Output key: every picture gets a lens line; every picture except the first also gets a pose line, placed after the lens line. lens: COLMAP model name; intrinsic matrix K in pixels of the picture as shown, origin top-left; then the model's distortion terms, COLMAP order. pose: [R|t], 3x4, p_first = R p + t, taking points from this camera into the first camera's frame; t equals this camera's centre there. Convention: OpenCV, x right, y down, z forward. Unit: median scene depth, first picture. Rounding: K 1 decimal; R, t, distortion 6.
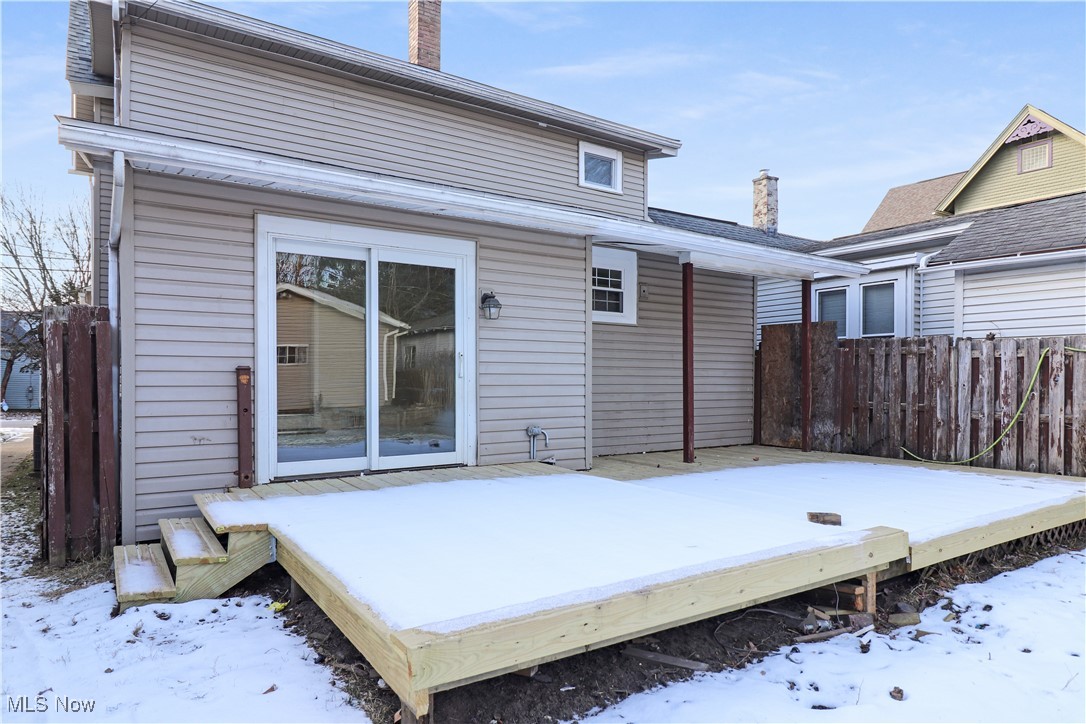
lens RADIAL K [[666.5, 0, 543.1], [0, 666.5, 391.0], [0, 0, 1]] dist [-0.002579, -0.000395]
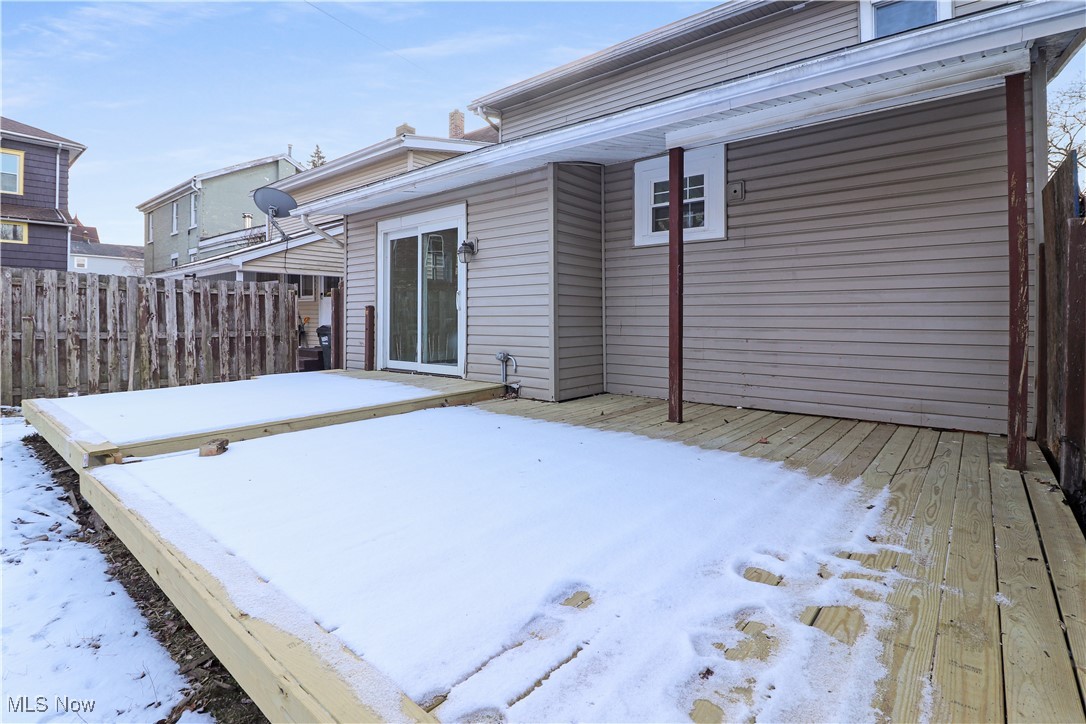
lens RADIAL K [[504.5, 0, 555.2], [0, 504.5, 332.7], [0, 0, 1]] dist [0.001193, -0.015617]
pose [[0.299378, 0.027455, -0.953740, 0.860971], [-0.014831, 0.999599, 0.024119, -0.002587], [0.954019, 0.006924, 0.299665, 0.868107]]
